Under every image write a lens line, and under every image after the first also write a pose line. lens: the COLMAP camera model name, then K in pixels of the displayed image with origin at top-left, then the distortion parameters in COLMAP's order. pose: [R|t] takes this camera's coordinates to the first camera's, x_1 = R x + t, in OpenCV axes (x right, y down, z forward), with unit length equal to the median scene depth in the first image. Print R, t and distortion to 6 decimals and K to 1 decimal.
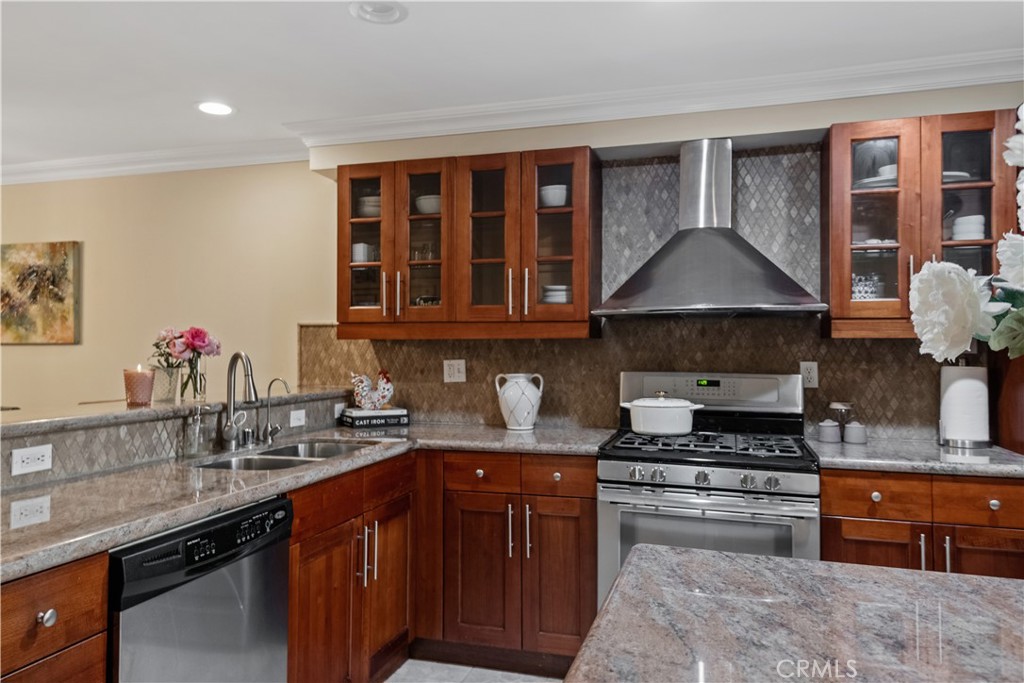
lens RADIAL K [[746.0, 0, 499.6], [0, 746.0, 331.9], [0, 0, 1]] dist [0.043842, -0.021666]
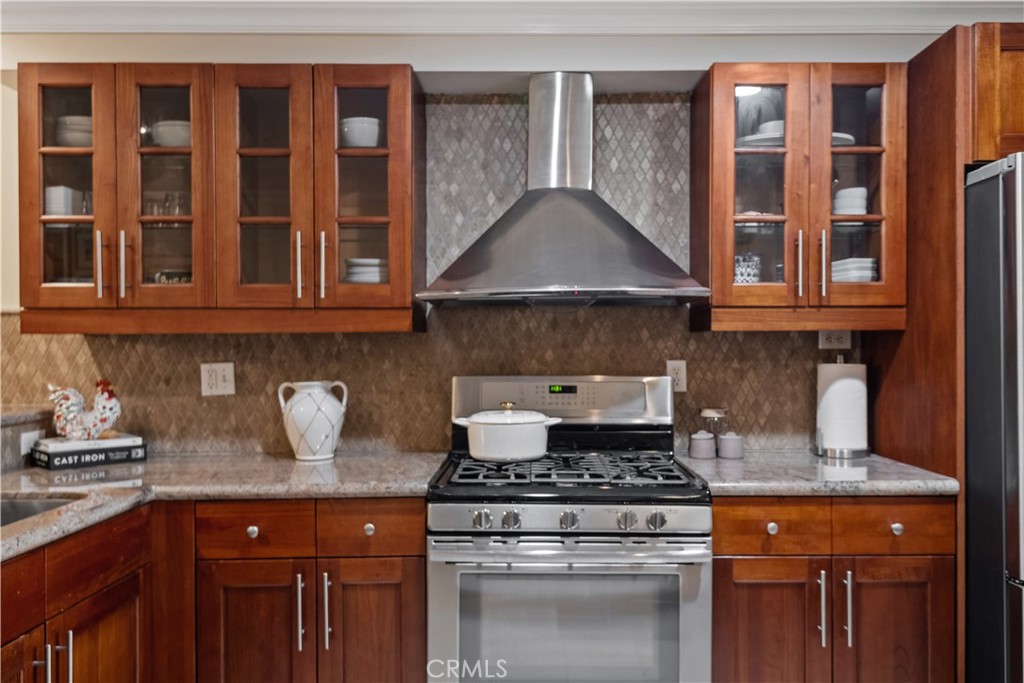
lens RADIAL K [[808.7, 0, 516.1], [0, 808.7, 348.4], [0, 0, 1]] dist [0.027993, -0.028150]
pose [[0.963842, -0.006802, 0.266389, 0.007697], [0.000238, 0.999696, 0.024667, 0.005232], [-0.266476, -0.023712, 0.963550, 0.211372]]
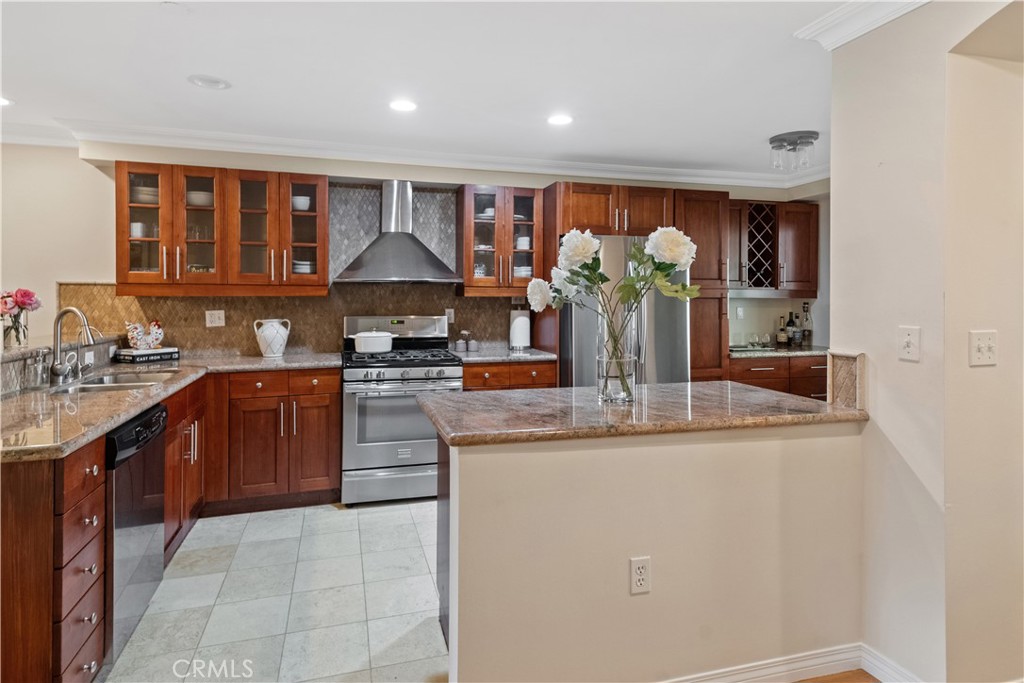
lens RADIAL K [[546.5, 0, 567.8], [0, 546.5, 306.2], [0, 0, 1]] dist [0.038320, -0.004800]
pose [[0.781652, -0.008347, 0.623659, -0.212025], [-0.016414, 0.999289, 0.033947, -0.018171], [-0.623499, -0.036771, 0.780959, -0.239412]]
